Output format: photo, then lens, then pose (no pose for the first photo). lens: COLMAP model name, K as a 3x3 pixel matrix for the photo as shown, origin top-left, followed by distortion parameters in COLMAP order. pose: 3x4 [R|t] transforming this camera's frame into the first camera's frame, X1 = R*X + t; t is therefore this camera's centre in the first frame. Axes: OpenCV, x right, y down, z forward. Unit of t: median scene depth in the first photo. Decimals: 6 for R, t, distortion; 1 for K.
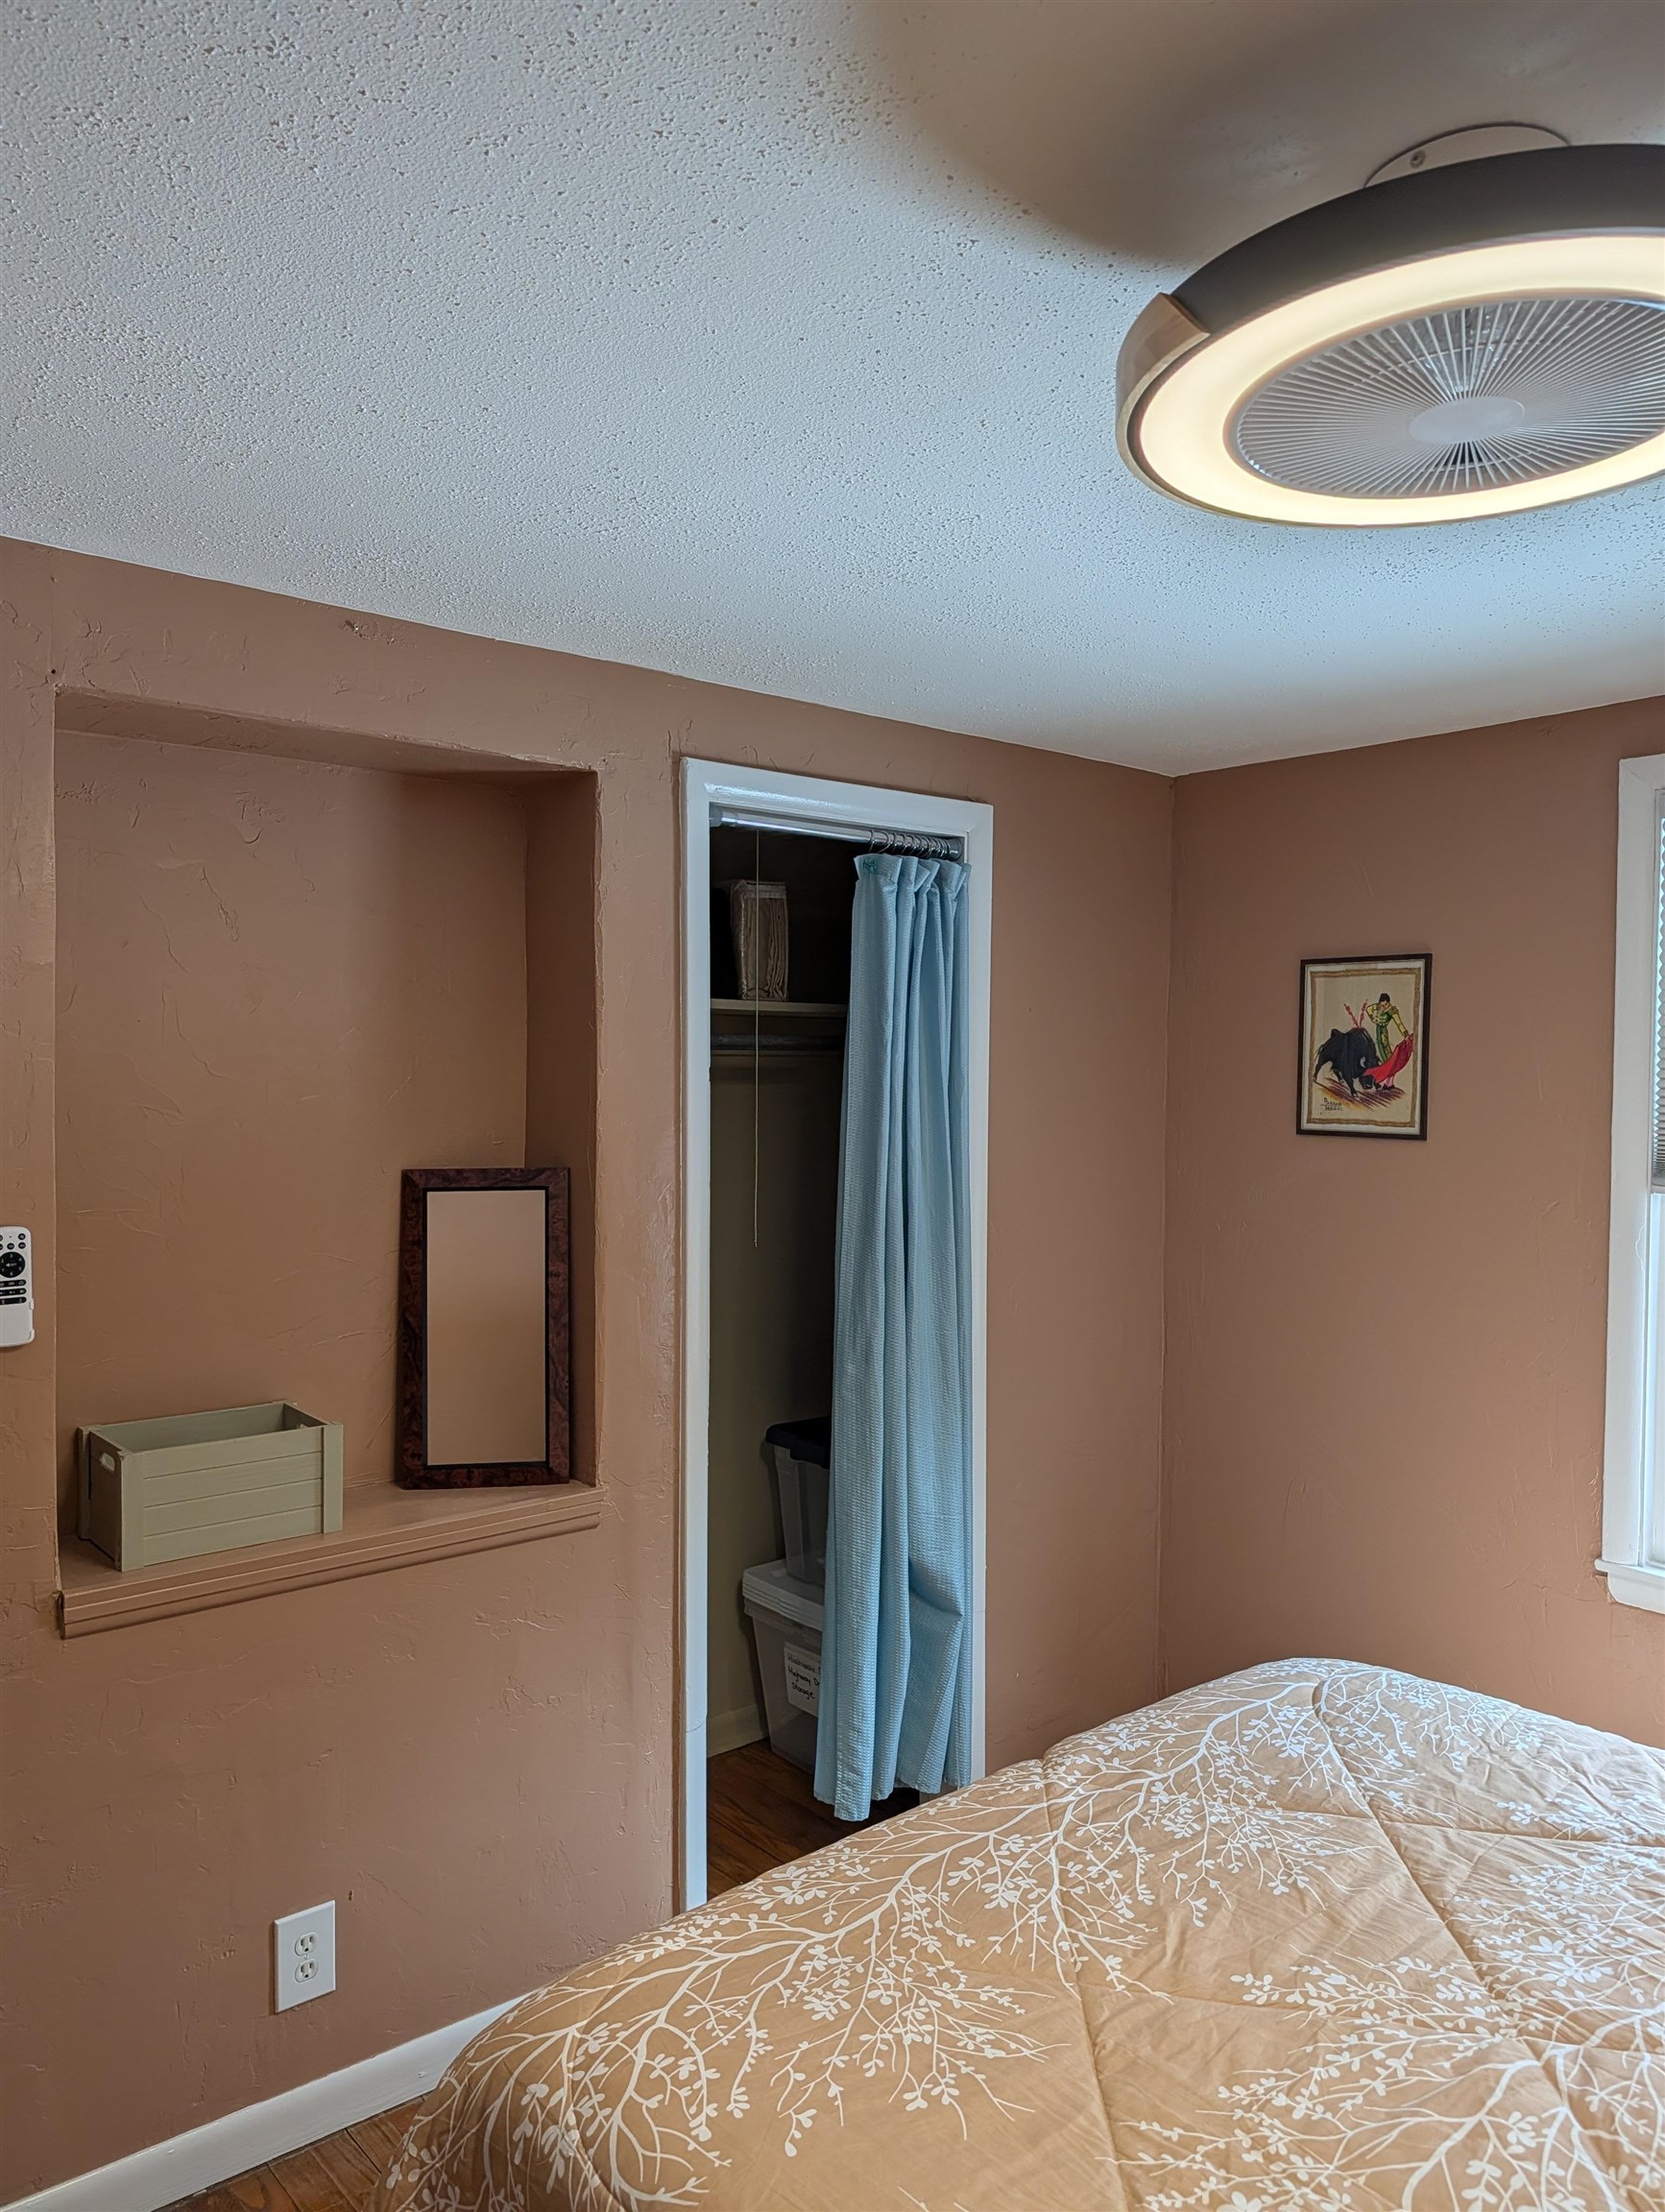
lens RADIAL K [[1587.9, 0, 831.9], [0, 1587.9, 1108.2], [0, 0, 1]] dist [-0.009270, -0.002572]
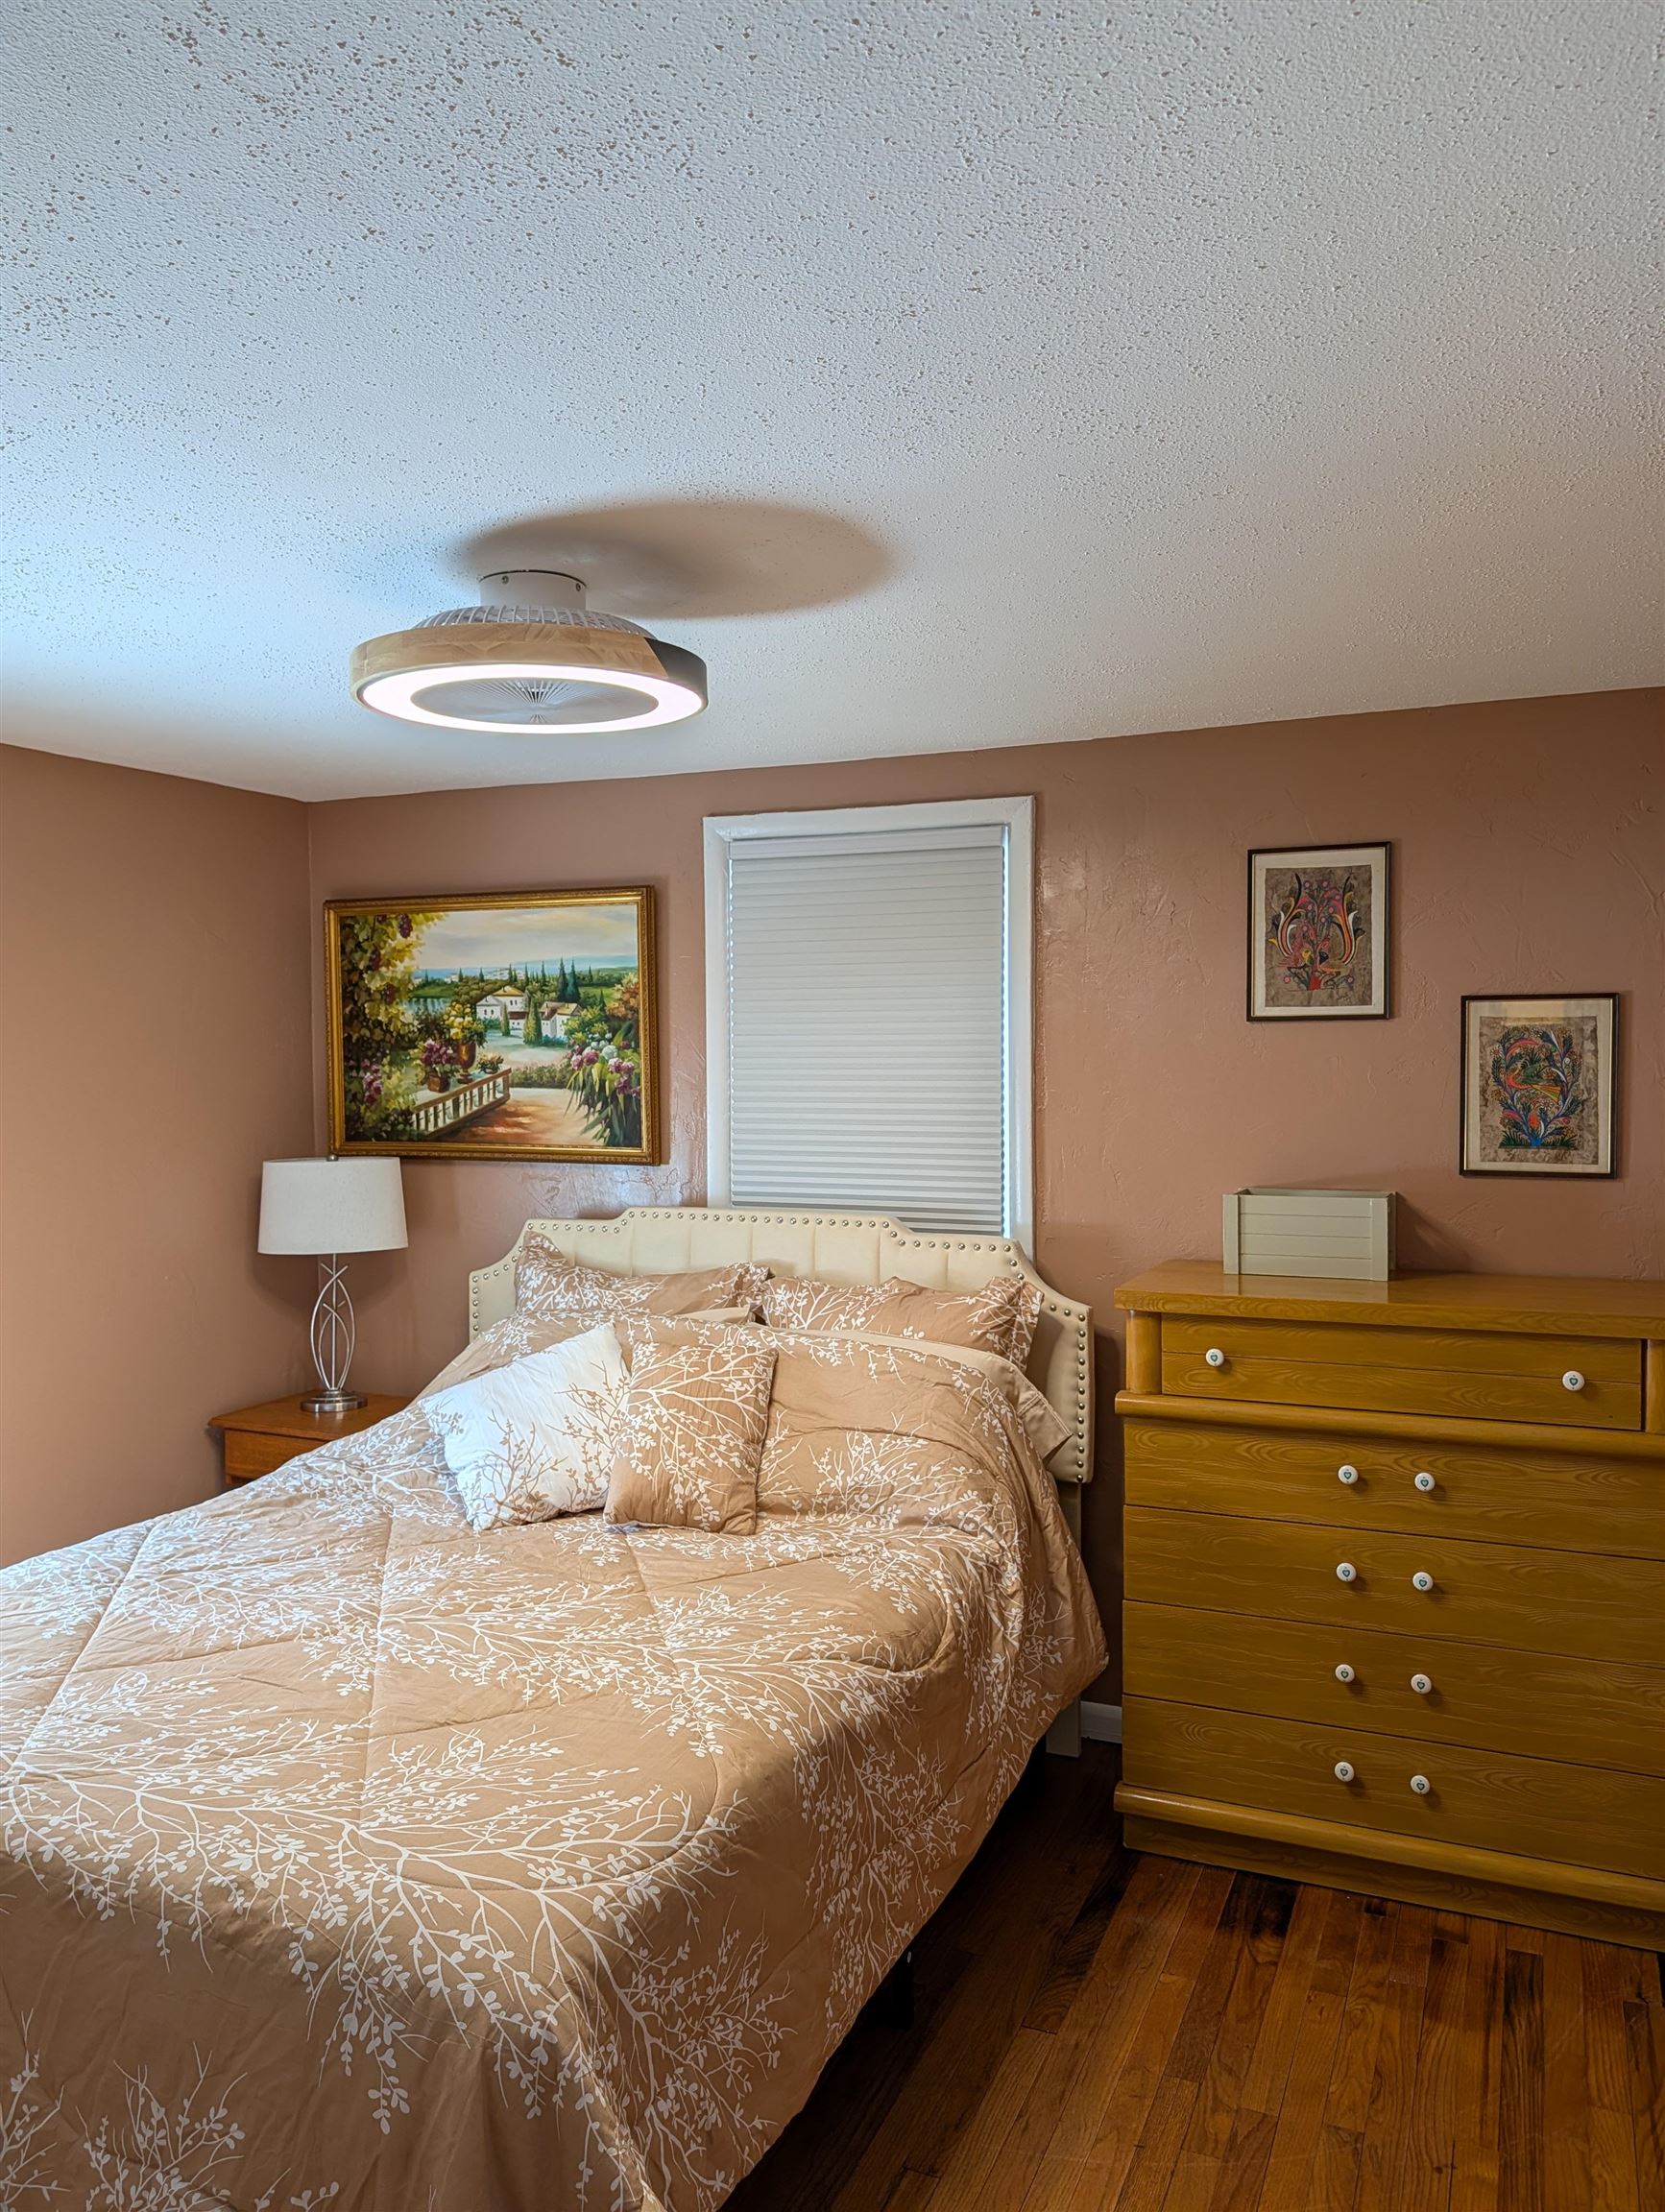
lens RADIAL K [[1587.9, 0, 833.6], [0, 1587.9, 1104.5], [0, 0, 1]] dist [-0.009270, -0.002572]
pose [[-0.428674, -0.044508, 0.902362, -1.302612], [0.026289, 0.997748, 0.061701, -0.053680], [-0.903077, 0.050172, -0.426539, 1.303347]]
